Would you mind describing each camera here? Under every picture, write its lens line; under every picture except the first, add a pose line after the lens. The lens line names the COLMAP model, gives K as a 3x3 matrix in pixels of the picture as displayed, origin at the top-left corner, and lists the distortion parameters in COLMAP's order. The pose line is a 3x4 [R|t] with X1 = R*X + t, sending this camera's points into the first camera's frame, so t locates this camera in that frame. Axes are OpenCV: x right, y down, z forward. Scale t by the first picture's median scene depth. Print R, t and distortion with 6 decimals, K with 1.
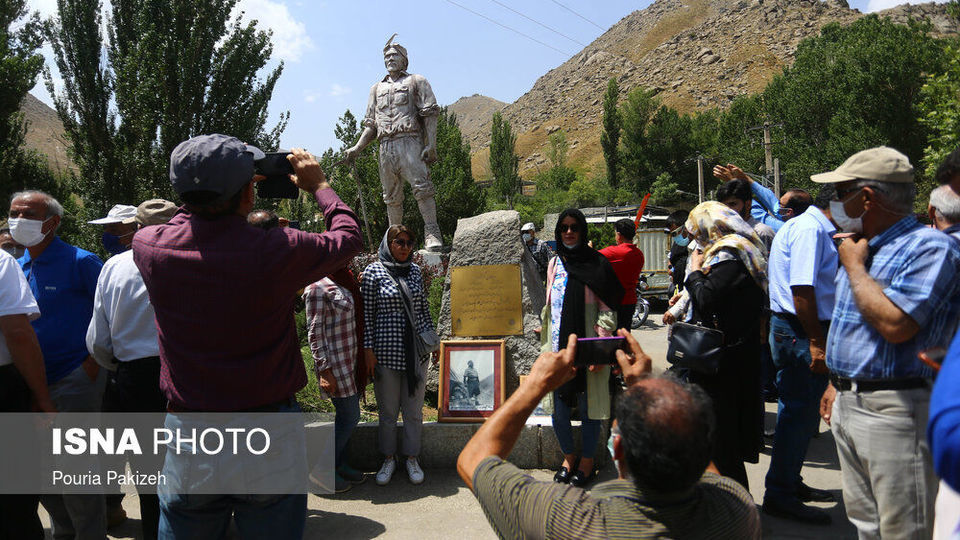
lens RADIAL K [[526.4, 0, 475.2], [0, 526.4, 265.2], [0, 0, 1]] dist [-0.070632, 0.045076]
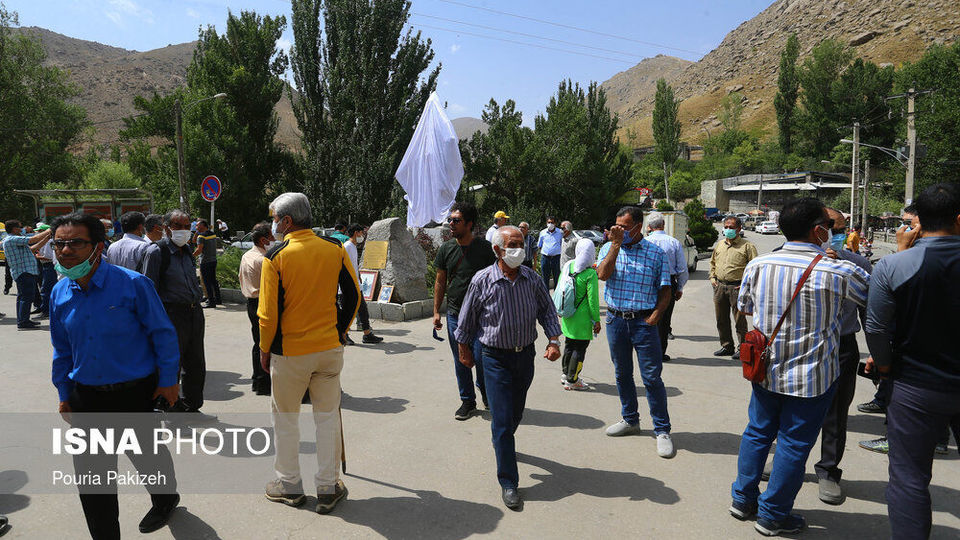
lens RADIAL K [[491.8, 0, 456.9], [0, 491.8, 255.5], [0, 0, 1]] dist [-0.060825, 0.026737]
pose [[0.926310, 0.056436, -0.372512, 0.121887], [-0.032504, 0.997002, 0.070222, -0.010472], [0.375358, -0.052939, 0.925367, -0.098225]]
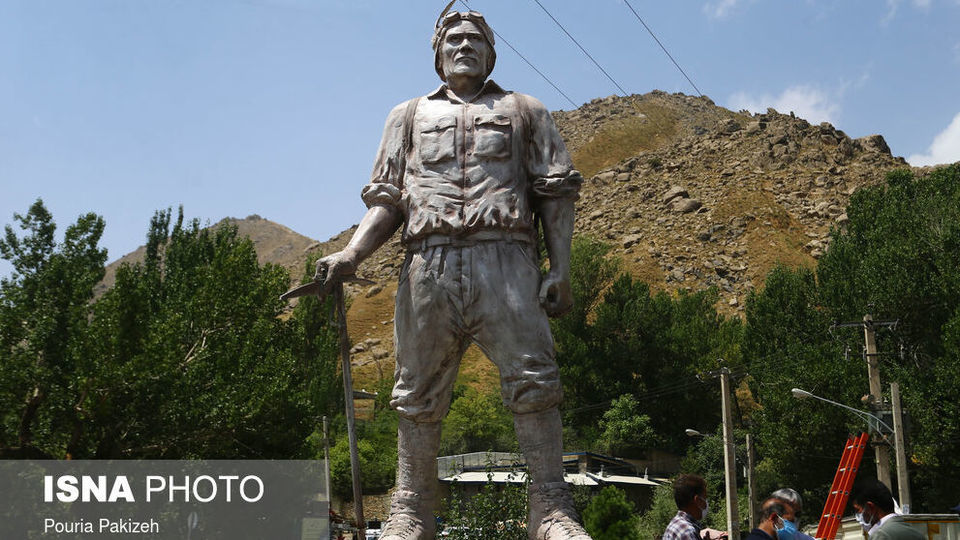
lens RADIAL K [[1019.6, 0, 529.9], [0, 1019.6, 280.4], [0, 0, 1]] dist [0.000843, 0.044543]
pose [[0.956206, 0.110174, 0.271167, -0.070348], [-0.033756, 0.961780, -0.271734, -0.004658], [-0.290741, 0.250680, 0.923379, 0.074551]]
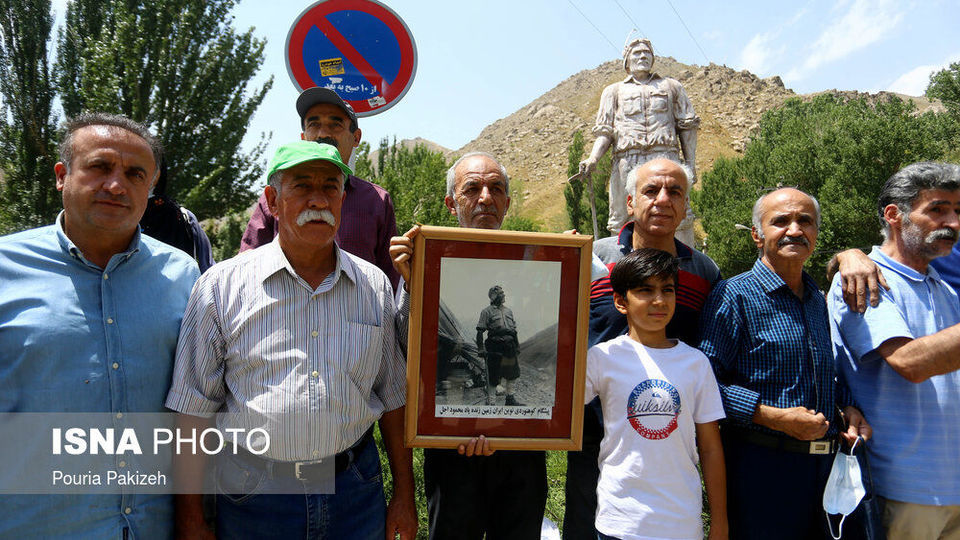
lens RADIAL K [[553.0, 0, 480.0], [0, 553.0, 270.0], [0, 0, 1]] dist [-0.066050, 0.043197]
pose [[0.989375, 0.057035, 0.133731, -0.117946], [-0.045425, 0.995056, -0.088319, 0.005427], [-0.138107, 0.081306, 0.987074, 0.050828]]
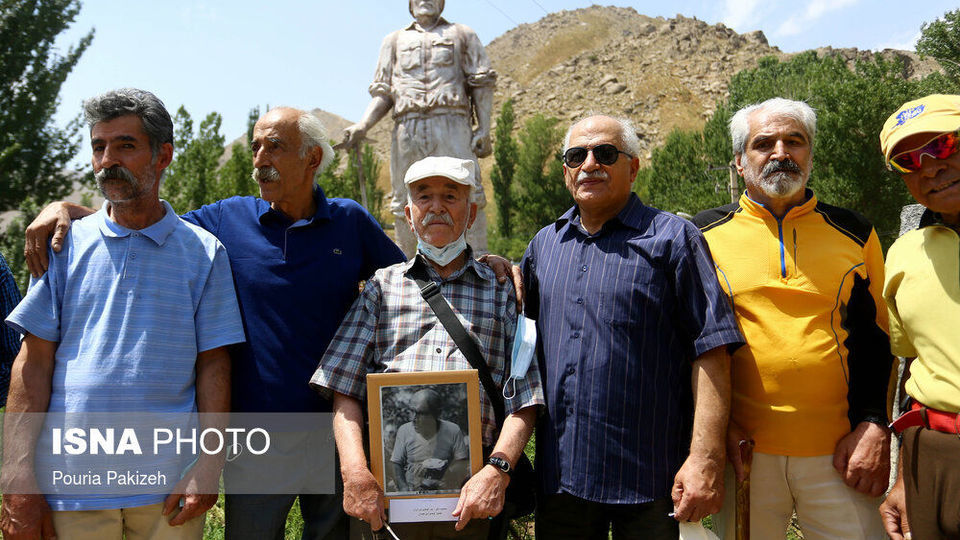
lens RADIAL K [[697.4, 0, 421.5], [0, 697.4, 260.5], [0, 0, 1]] dist [-0.061198, 0.057744]
pose [[0.985053, 0.049711, 0.164922, -0.067977], [-0.031677, 0.993401, -0.110231, 0.006595], [-0.169313, 0.103359, 0.980127, 0.042481]]
